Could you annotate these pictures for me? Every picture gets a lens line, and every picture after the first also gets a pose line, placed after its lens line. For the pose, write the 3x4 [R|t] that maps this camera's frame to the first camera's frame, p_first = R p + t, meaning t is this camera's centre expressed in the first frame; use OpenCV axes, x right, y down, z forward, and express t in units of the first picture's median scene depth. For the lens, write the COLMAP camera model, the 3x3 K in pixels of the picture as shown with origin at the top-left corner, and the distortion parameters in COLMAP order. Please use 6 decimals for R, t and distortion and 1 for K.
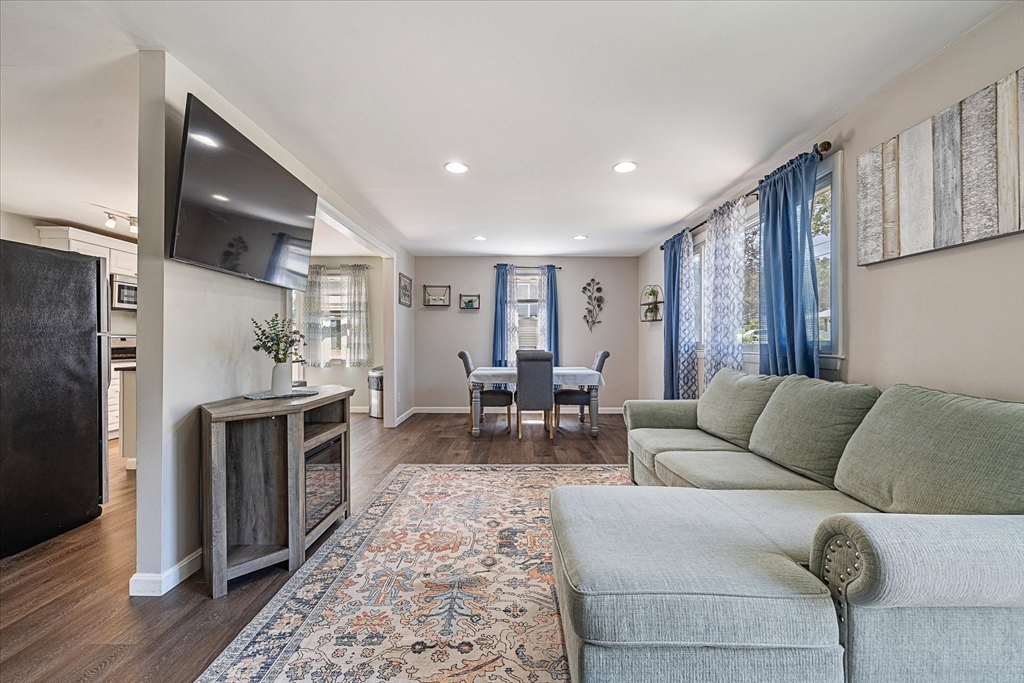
lens RADIAL K [[427.7, 0, 511.0], [0, 427.7, 341.5], [0, 0, 1]] dist [0.000096, 0.000108]
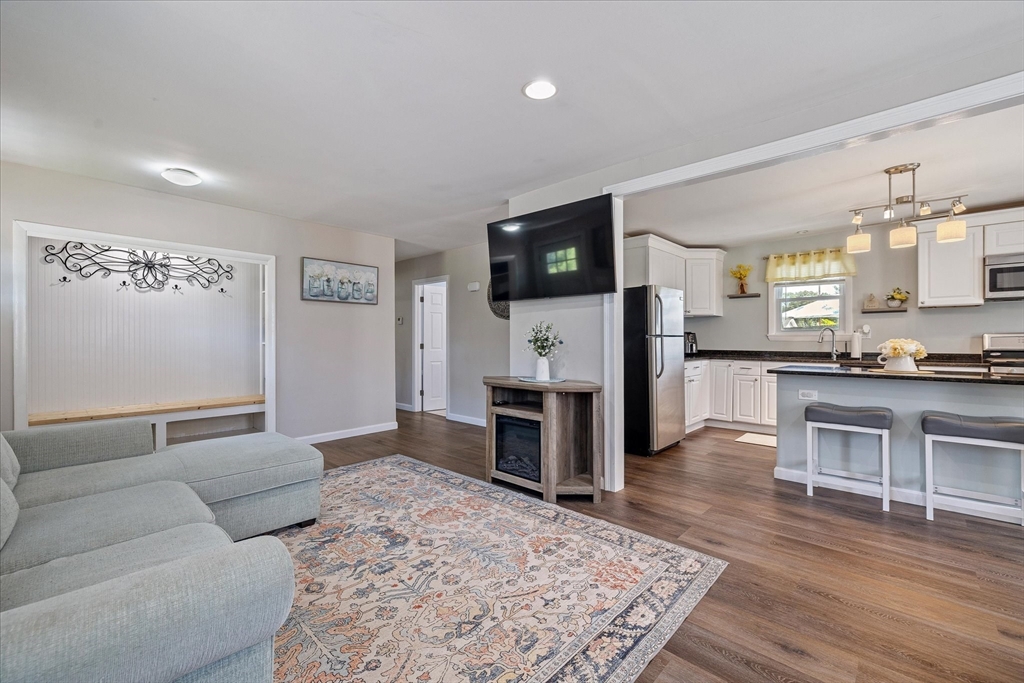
lens RADIAL K [[427.7, 0, 511.0], [0, 427.7, 341.5], [0, 0, 1]] dist [0.000096, 0.000108]
pose [[-0.679147, 0.000884, -0.734001, 0.464979], [-0.000913, 0.999997, 0.002050, -0.001312], [0.734001, 0.002062, -0.679145, 1.620341]]
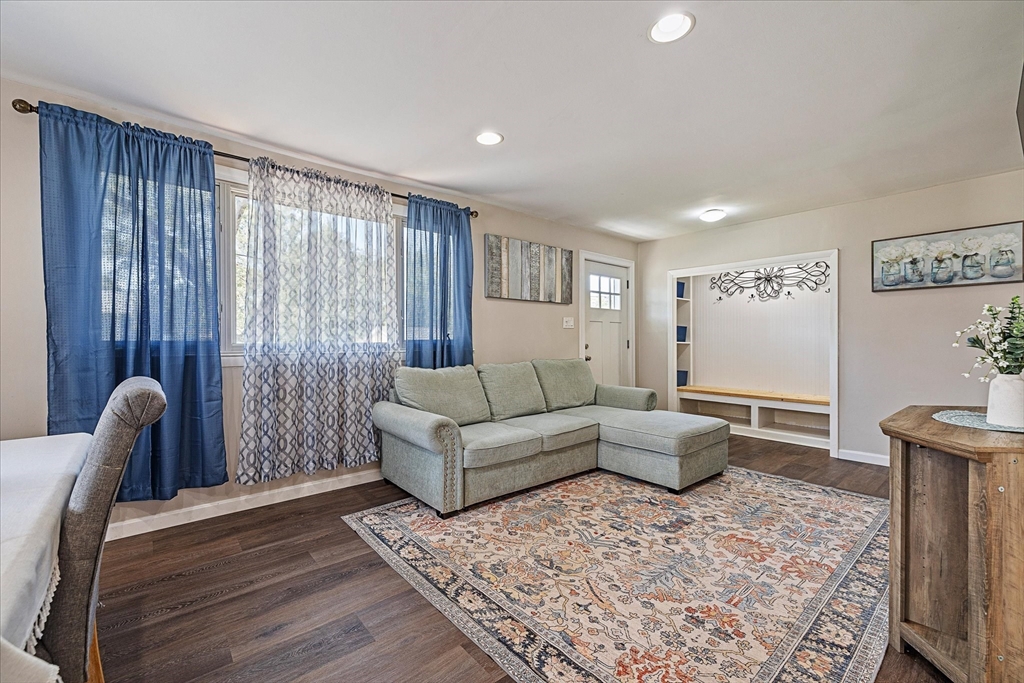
lens RADIAL K [[427.7, 0, 511.0], [0, 427.7, 341.5], [0, 0, 1]] dist [0.000096, 0.000108]
pose [[-0.655712, -0.002842, 0.755006, -0.465149], [0.000095, 0.999993, 0.003846, -0.000989], [-0.755011, 0.002593, -0.655707, 1.718972]]
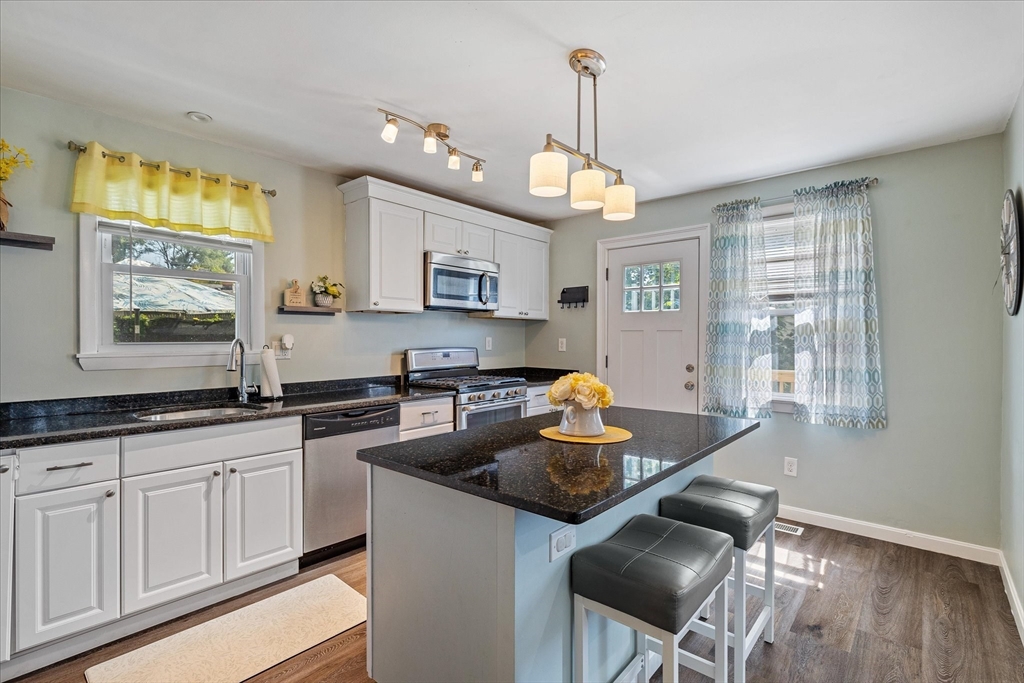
lens RADIAL K [[472.6, 0, 512.0], [0, 472.6, 341.5], [0, 0, 1]] dist [-0.009147, -0.000161]
pose [[0.759343, 0.005389, -0.650668, -0.710768], [-0.001322, 0.999976, 0.006739, -0.058991], [0.650689, -0.004258, 0.759332, 1.014314]]
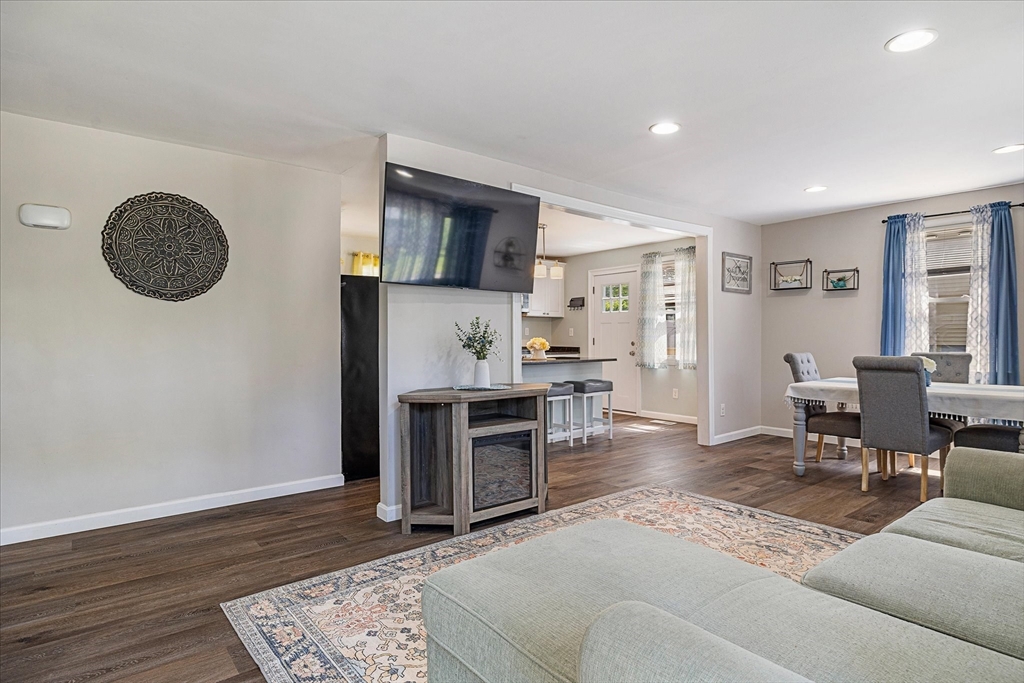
lens RADIAL K [[544.2, 0, 512.0], [0, 544.2, 341.5], [0, 0, 1]] dist [0.000121, 0.000168]
pose [[0.634246, 0.004648, -0.773118, 0.554712], [0.002399, 0.999965, 0.007980, -0.008972], [0.773128, -0.006916, 0.634213, 0.125318]]
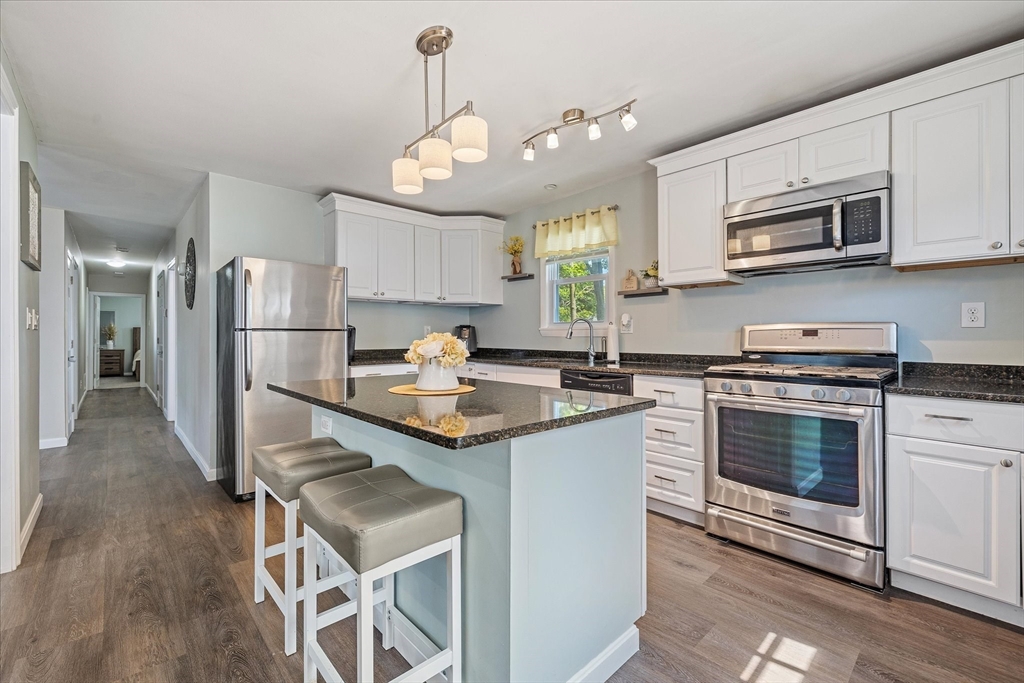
lens RADIAL K [[431.4, 0, 507.8], [0, 431.4, 334.5], [0, 0, 1]] dist [-0.000621, -0.000072]
pose [[-0.727955, -0.001762, -0.685623, -0.700082], [0.000555, 0.999995, -0.003159, -0.003332], [0.685625, -0.002680, -0.727950, 2.171733]]
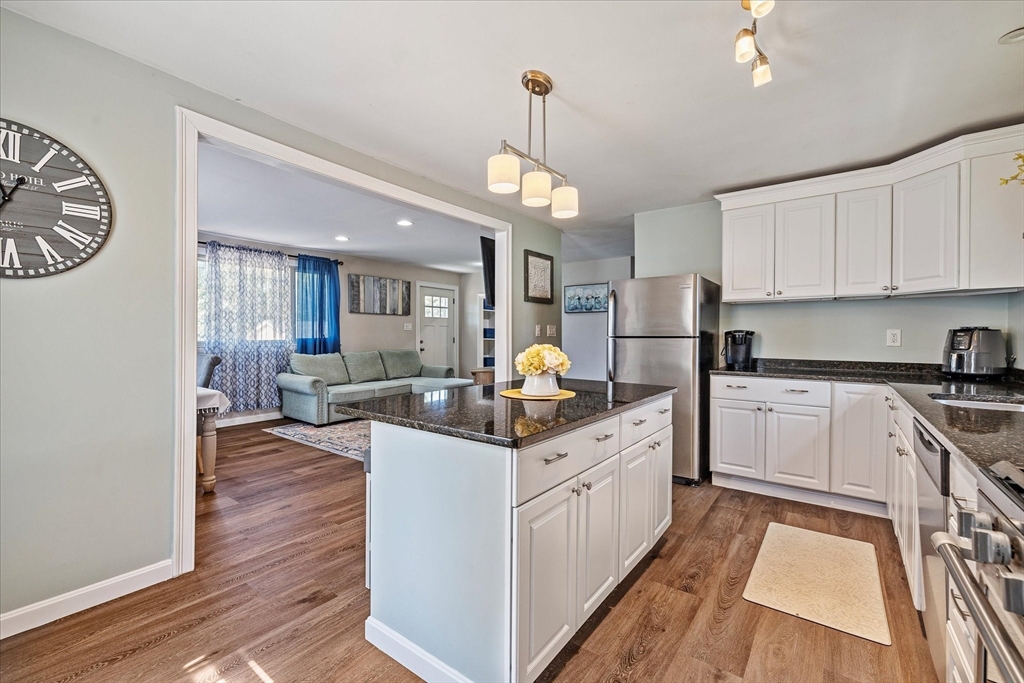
lens RADIAL K [[431.7, 0, 512.0], [0, 431.7, 341.5], [0, 0, 1]] dist [-0.003345, -0.000138]
pose [[-0.804396, -0.013497, 0.593940, -1.490518], [-0.003952, 0.999841, 0.017369, -0.026519], [-0.594080, 0.011625, -0.804322, 2.240312]]
